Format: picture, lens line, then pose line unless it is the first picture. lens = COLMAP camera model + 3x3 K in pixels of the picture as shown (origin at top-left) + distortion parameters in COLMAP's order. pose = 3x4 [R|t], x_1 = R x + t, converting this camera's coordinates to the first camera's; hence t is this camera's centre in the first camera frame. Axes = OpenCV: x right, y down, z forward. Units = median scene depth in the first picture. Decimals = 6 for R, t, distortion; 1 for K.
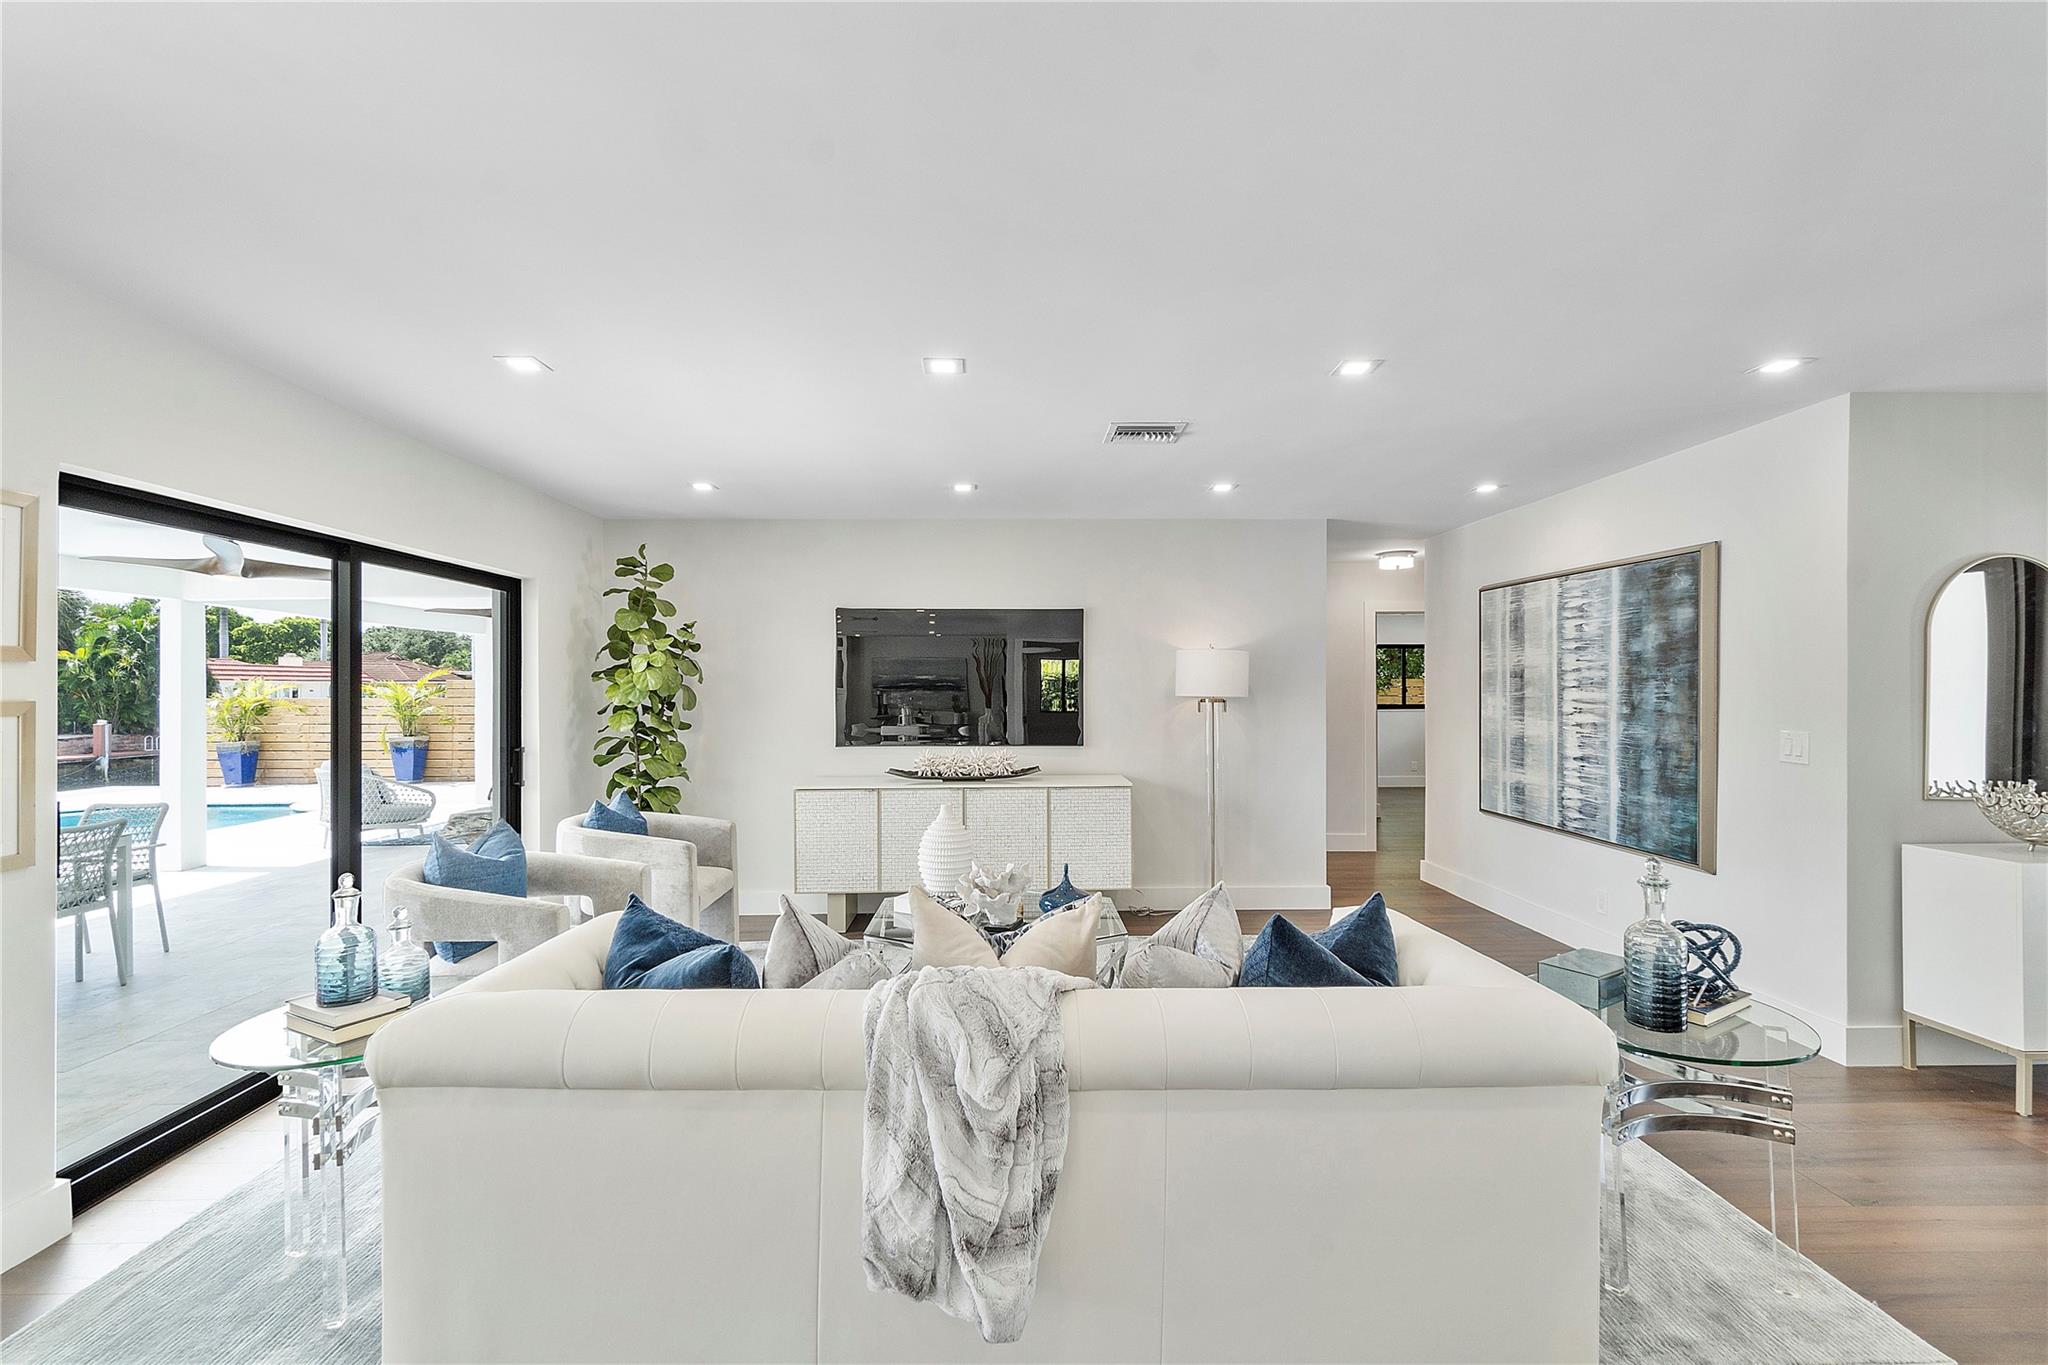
lens RADIAL K [[887.2, 0, 1016.7], [0, 887.2, 683.8], [0, 0, 1]] dist [-0.002407, 0.000424]
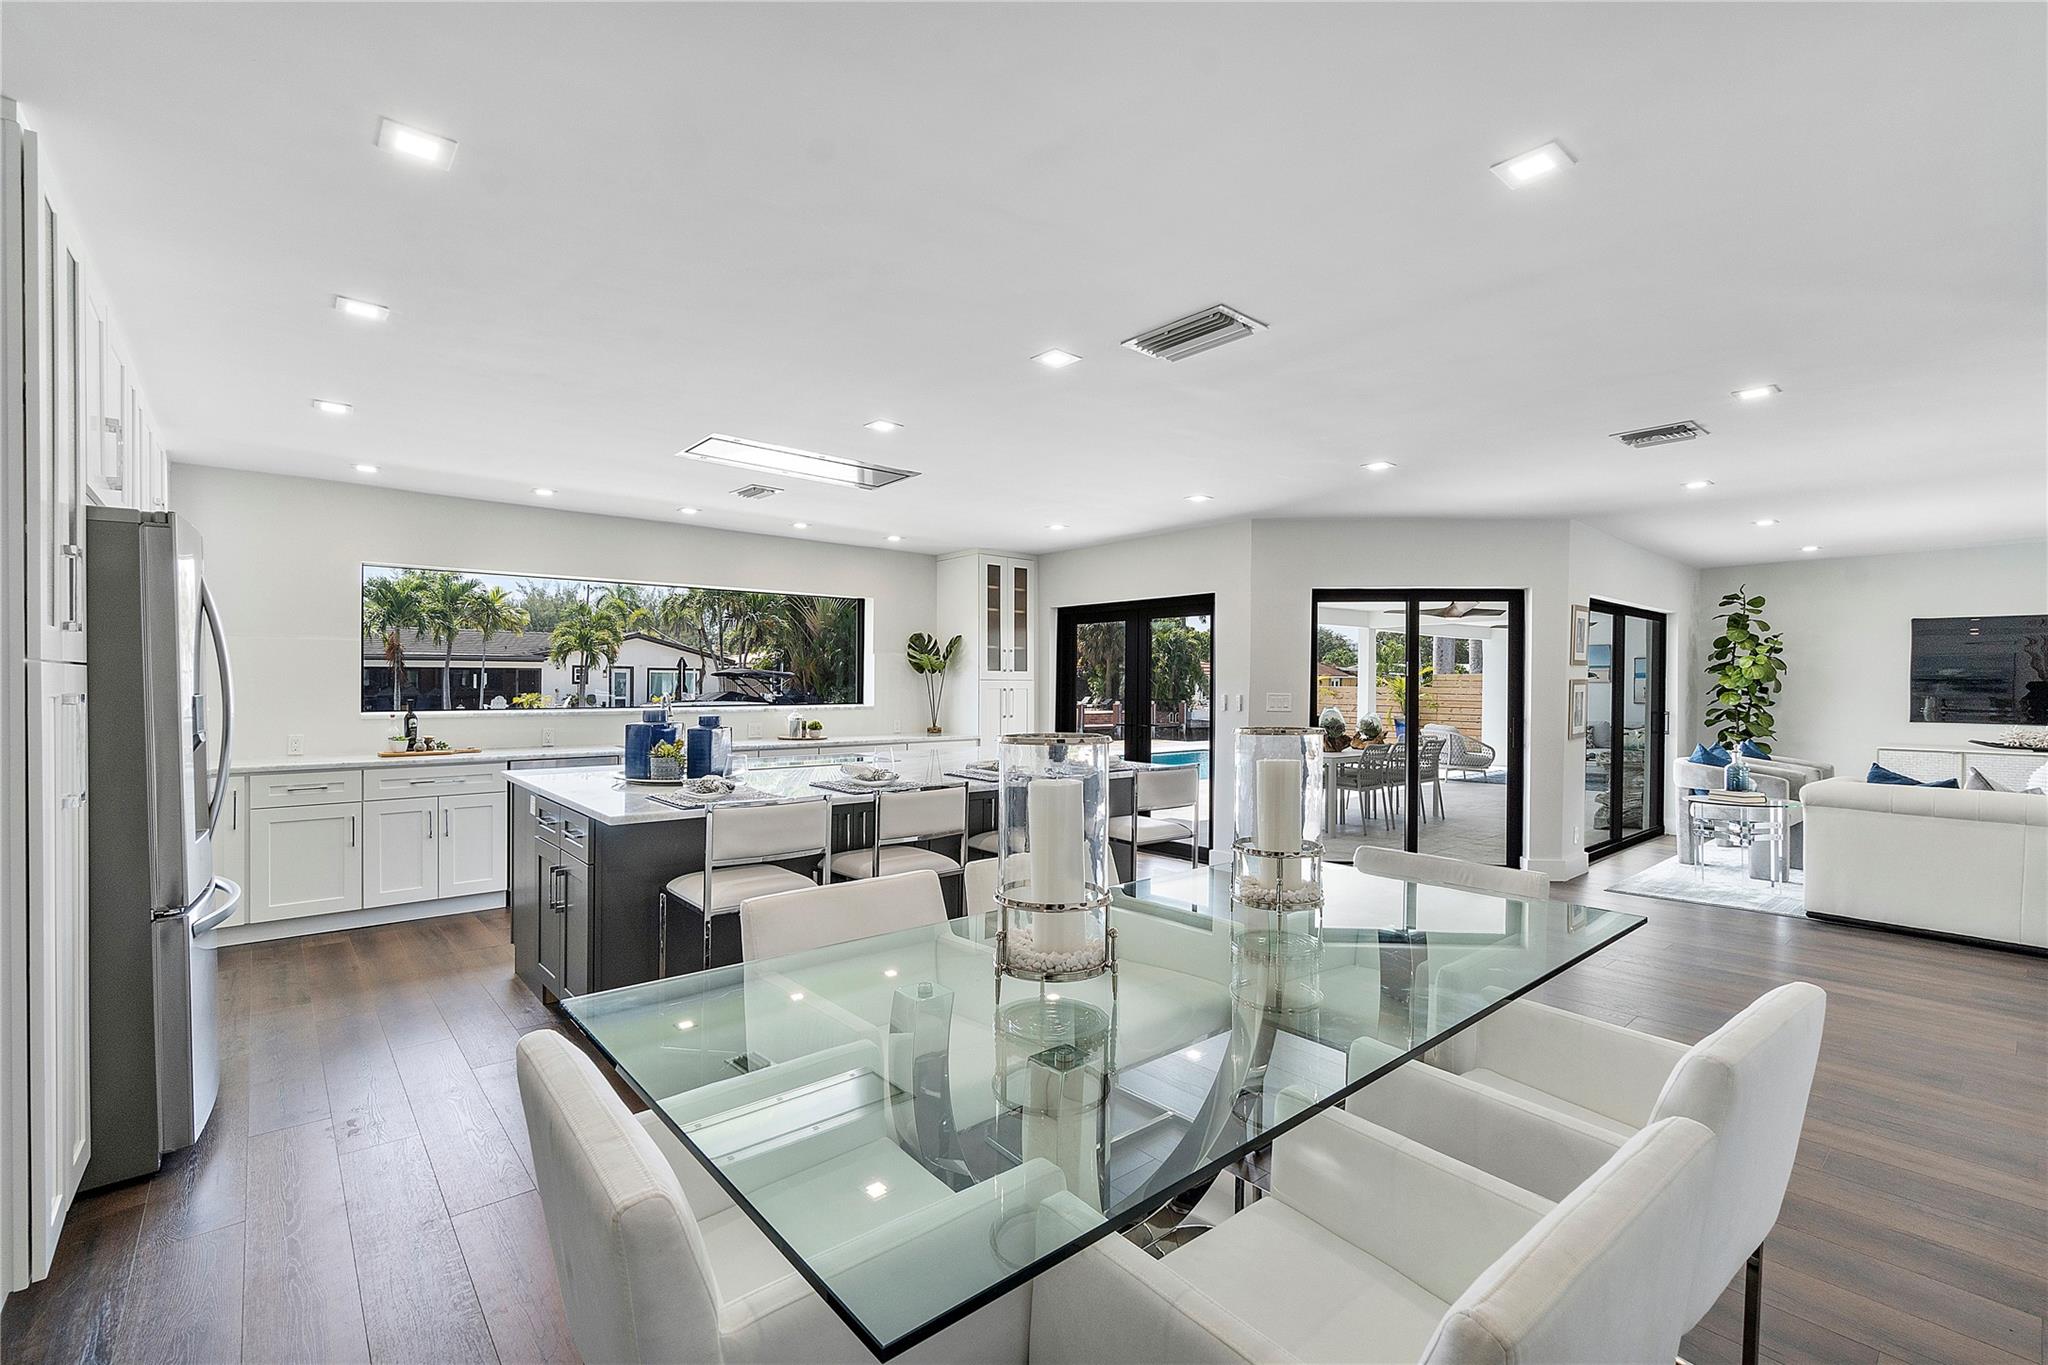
lens RADIAL K [[888.2, 0, 1003.8], [0, 888.2, 686.9], [0, 0, 1]] dist [-0.008009, 0.000026]
pose [[0.625966, 0.010861, -0.779775, -0.008878], [-0.003829, 0.999934, 0.010853, 0.002951], [0.779841, -0.003808, 0.625966, -0.334059]]
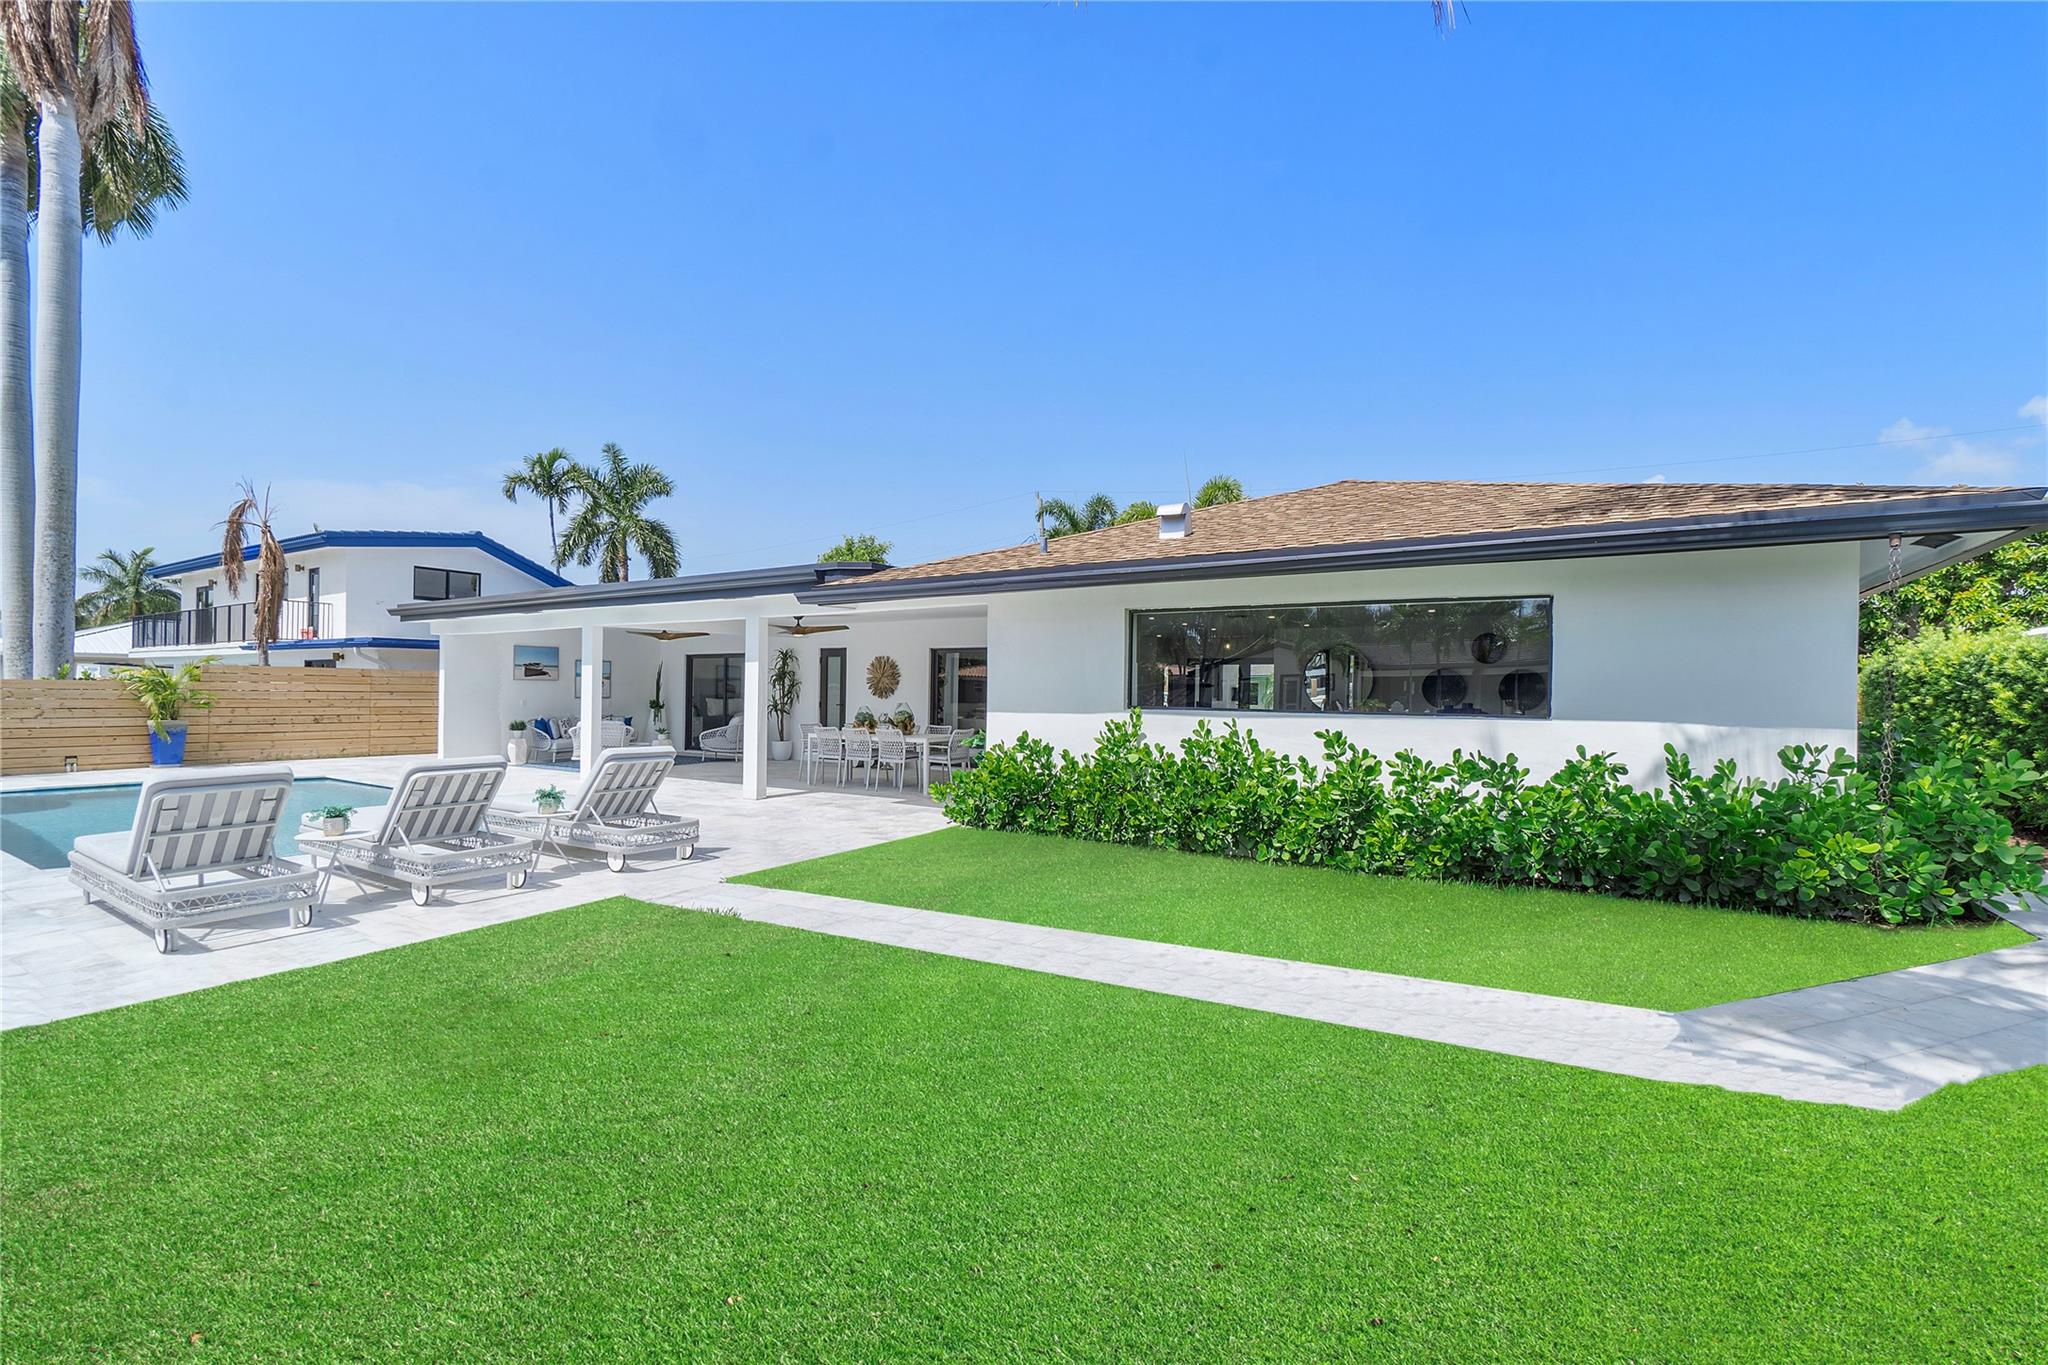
lens RADIAL K [[882.3, 0, 1020.0], [0, 882.3, 687.2], [0, 0, 1]] dist [-0.003731, 0.000596]
pose [[0.556612, 0.014050, 0.830654, -0.963904], [-0.018984, 0.999811, -0.004190, 0.008520], [-0.830556, -0.013436, 0.556774, -0.335679]]
